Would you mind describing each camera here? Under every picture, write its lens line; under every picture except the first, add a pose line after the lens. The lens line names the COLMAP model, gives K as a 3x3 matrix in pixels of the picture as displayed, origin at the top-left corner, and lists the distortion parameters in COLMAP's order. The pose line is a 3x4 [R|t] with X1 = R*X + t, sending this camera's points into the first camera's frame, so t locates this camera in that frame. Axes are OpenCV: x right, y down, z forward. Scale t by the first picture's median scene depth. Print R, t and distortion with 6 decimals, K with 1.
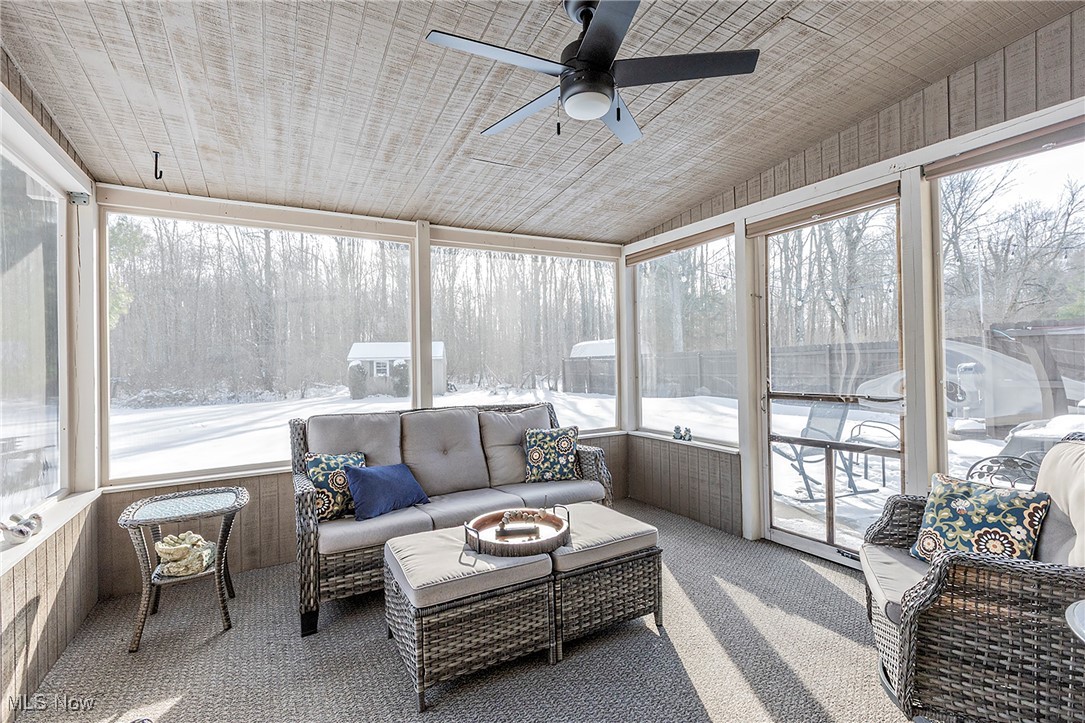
lens RADIAL K [[478.8, 0, 538.9], [0, 478.8, 357.8], [0, 0, 1]] dist [-0.000598, -0.000233]
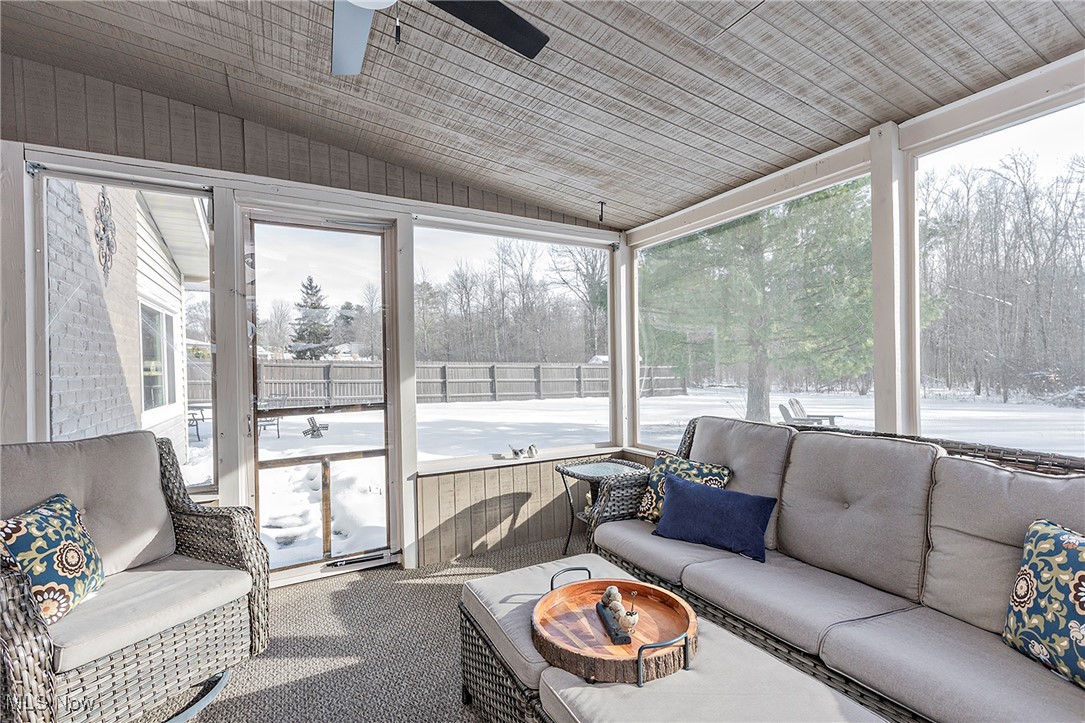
lens RADIAL K [[481.5, 0, 568.8], [0, 481.5, 365.8], [0, 0, 1]] dist [0.000253, -0.000018]
pose [[0.020743, 0.016413, -0.999650, 0.492621], [0.019505, 0.999668, 0.016818, 0.004341], [0.999595, -0.019847, 0.020416, 0.776367]]
